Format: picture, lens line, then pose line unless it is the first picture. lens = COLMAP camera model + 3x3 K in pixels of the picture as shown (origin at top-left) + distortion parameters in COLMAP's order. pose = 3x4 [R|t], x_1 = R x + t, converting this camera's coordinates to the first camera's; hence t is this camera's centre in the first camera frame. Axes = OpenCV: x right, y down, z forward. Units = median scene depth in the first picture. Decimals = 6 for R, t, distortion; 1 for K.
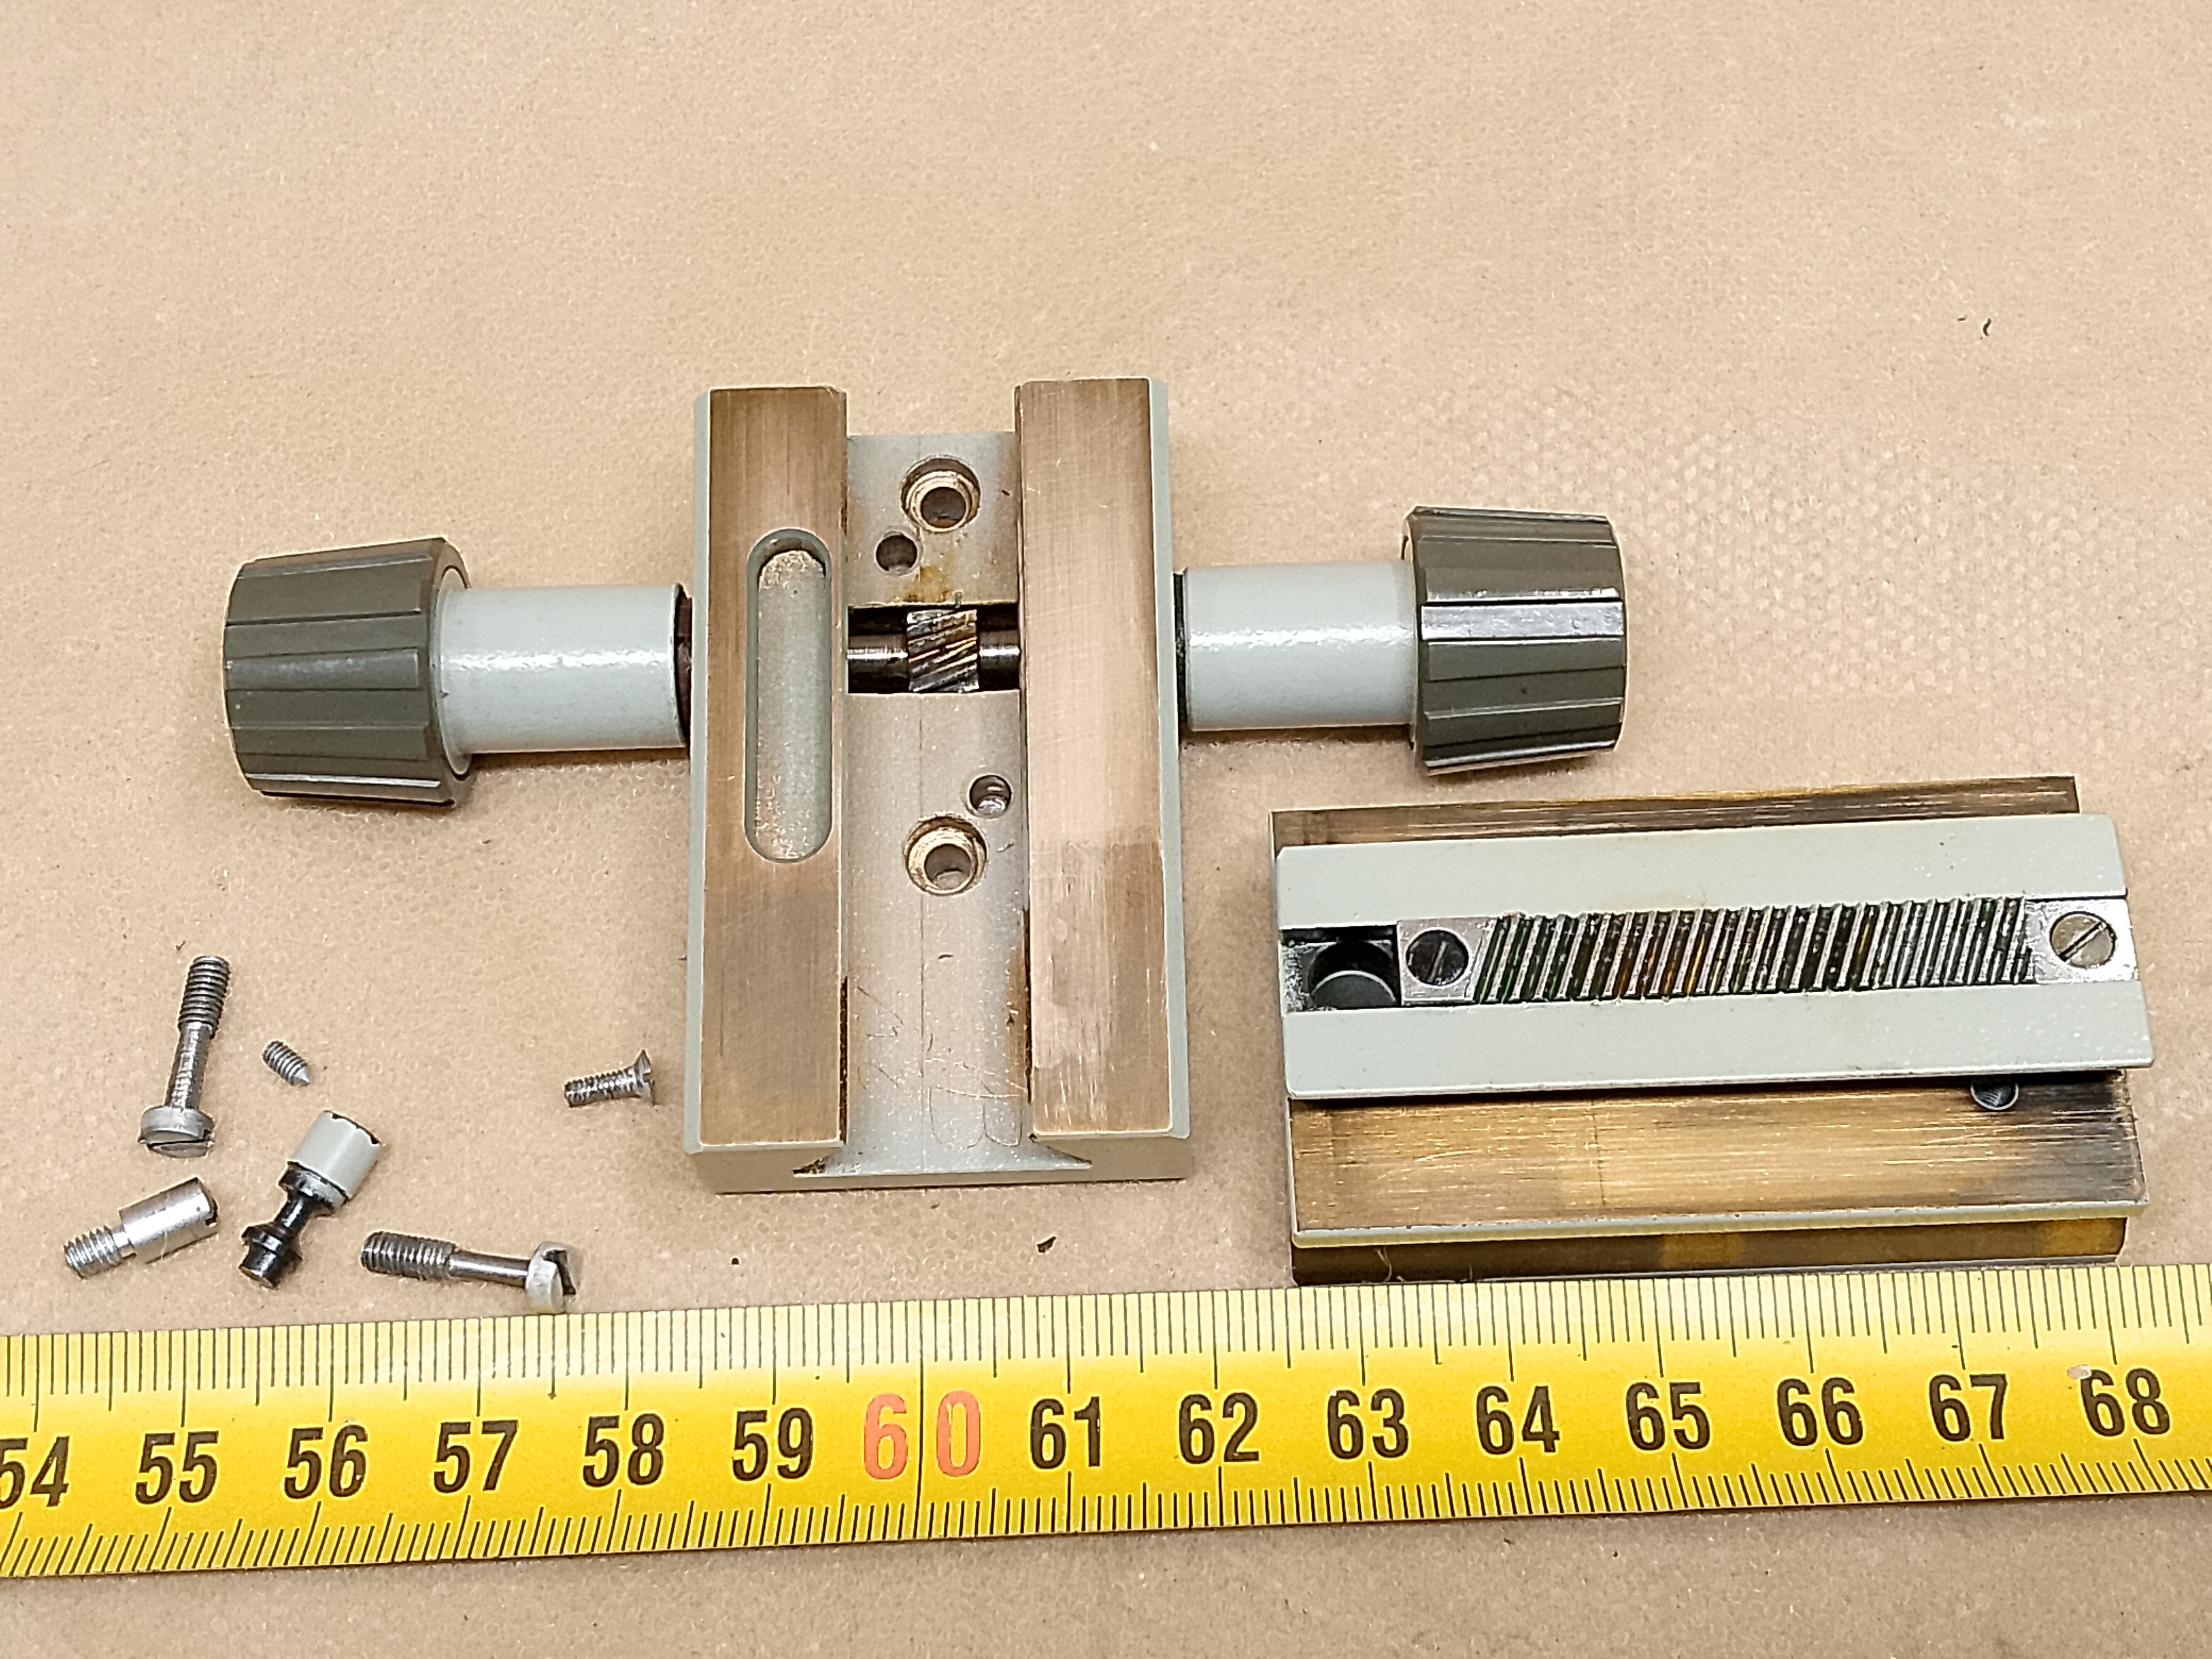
lens RADIAL K [[3311.4, 0, 1099.6], [0, 3311.4, 824.3], [0, 0, 1]] dist [0.182384, -0.128941]
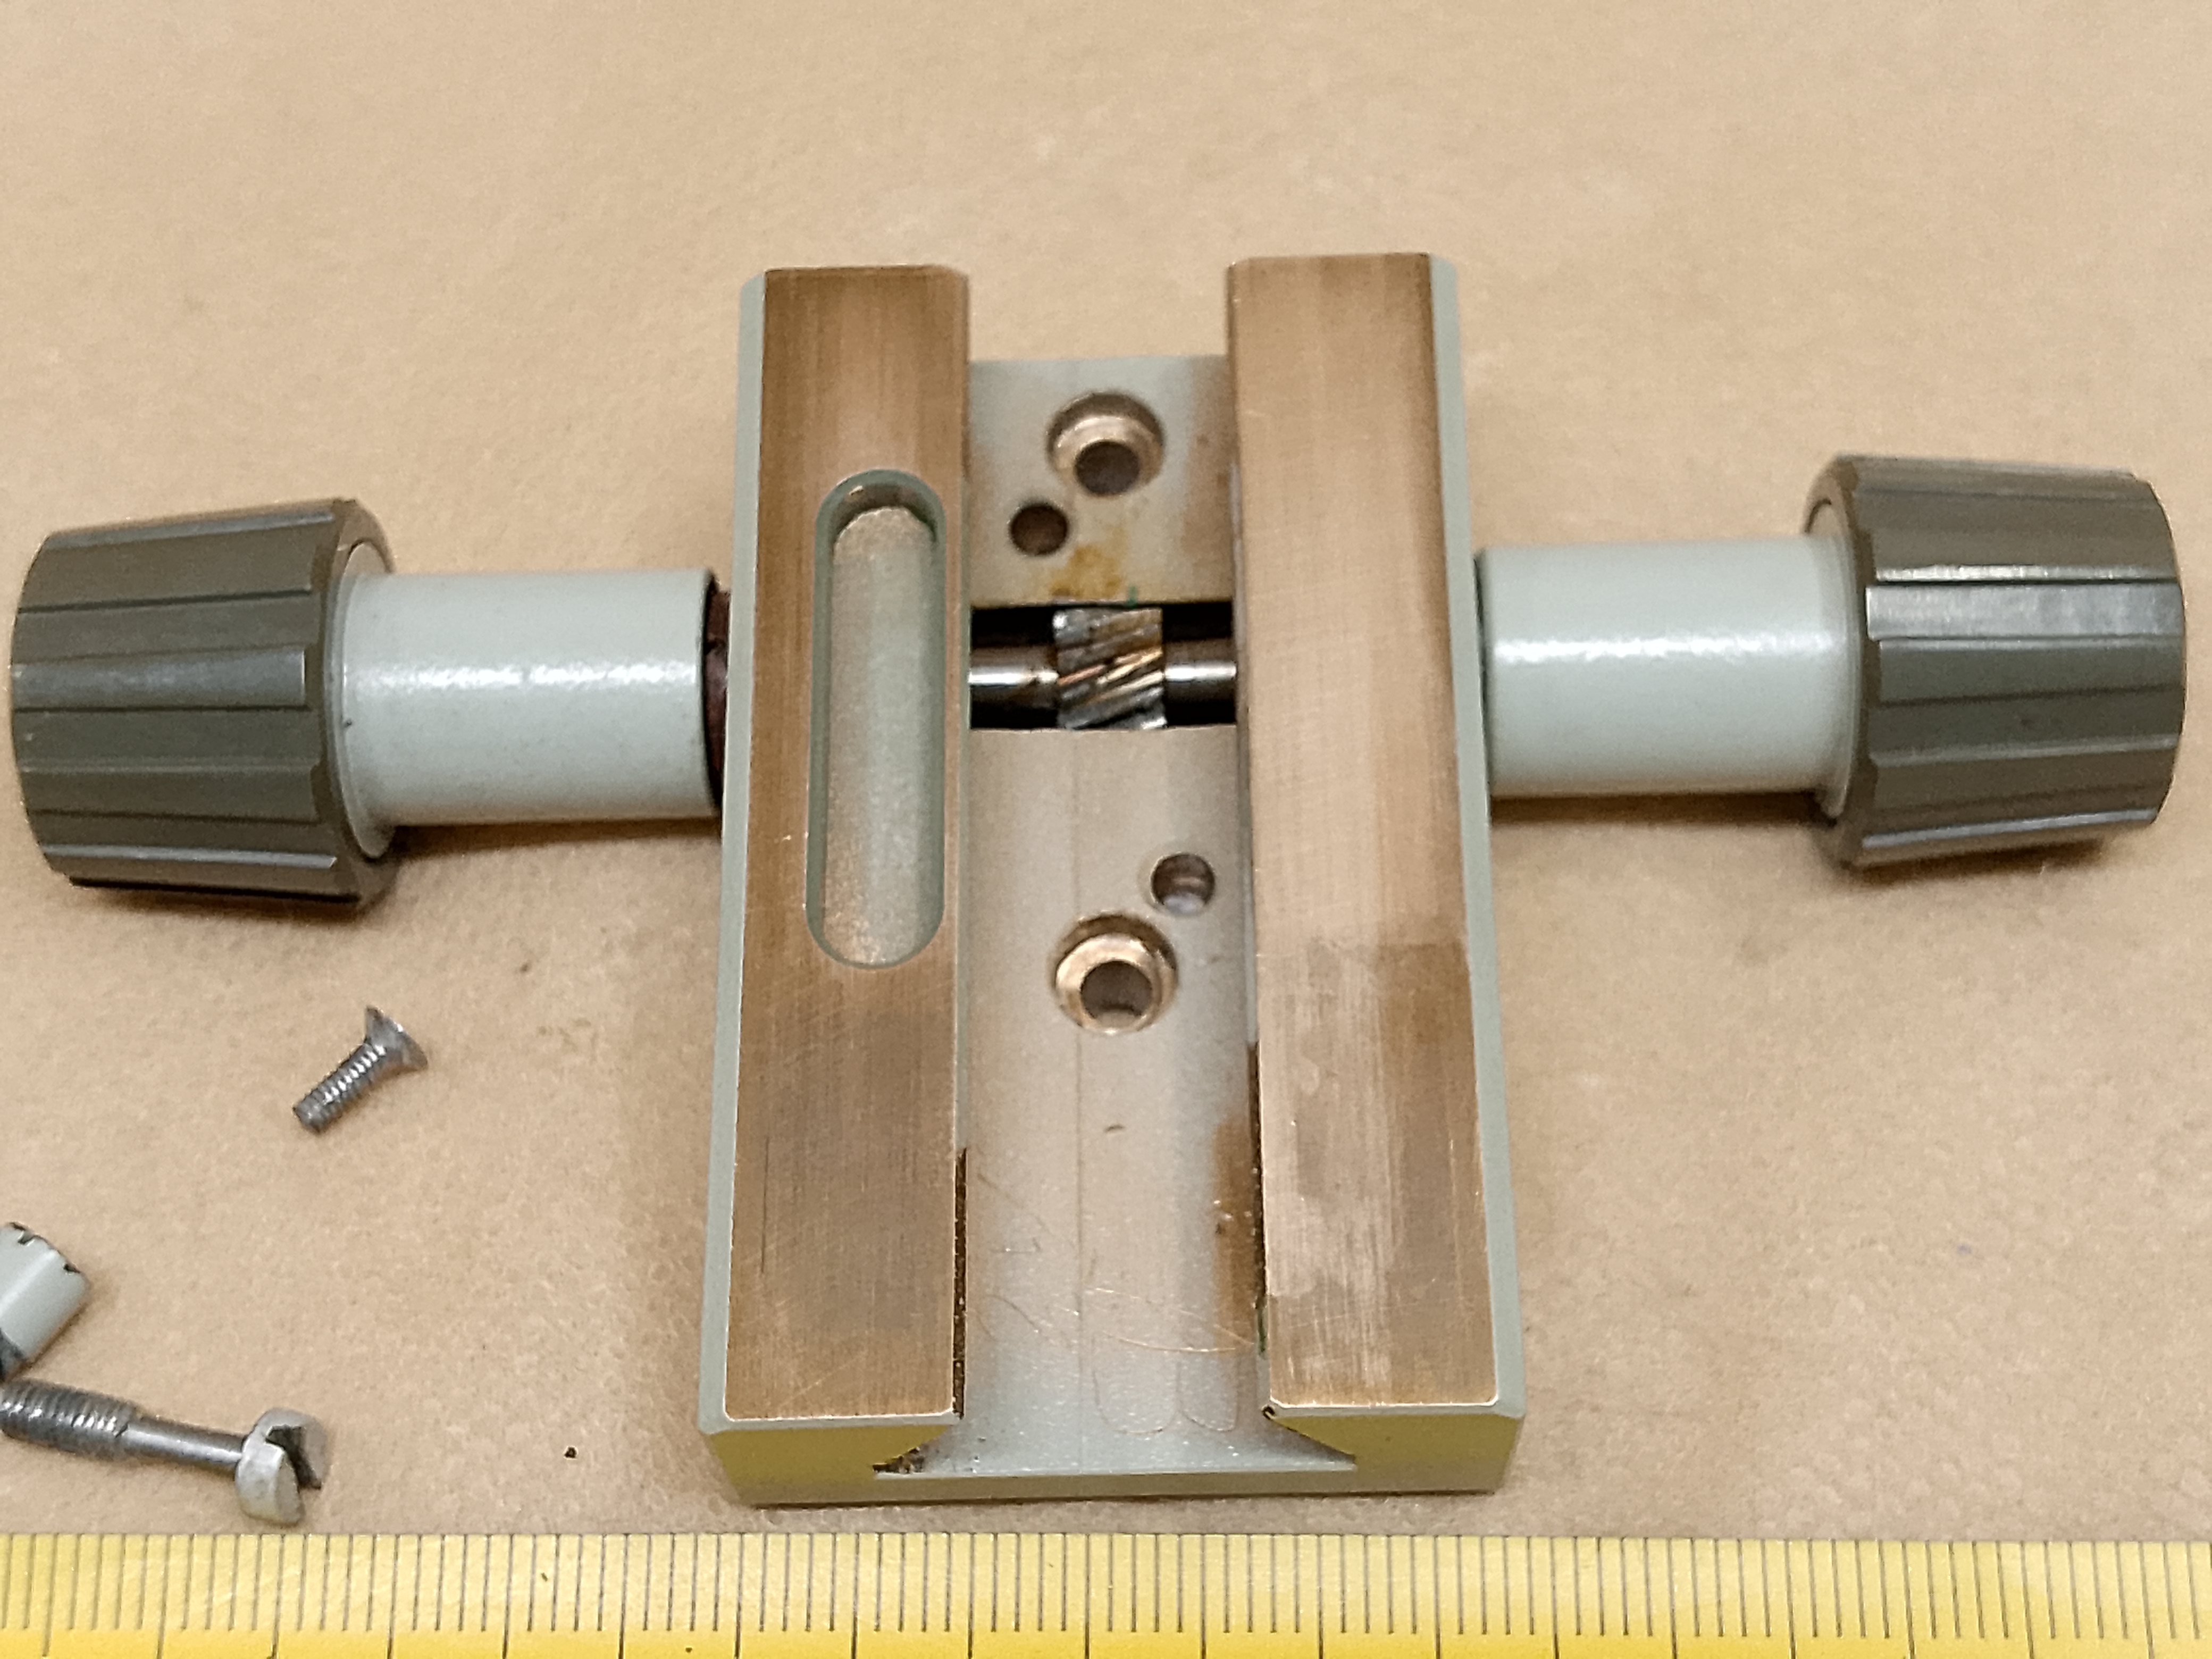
lens RADIAL K [[3311.4, 0, 1099.6], [0, 3311.4, 824.3], [0, 0, 1]] dist [0.182384, -0.128941]
pose [[0.999951, 0.008505, -0.005016, -0.046567], [-0.009037, 0.993009, -0.117689, 0.056369], [0.003980, 0.117729, 0.993038, 0.358738]]
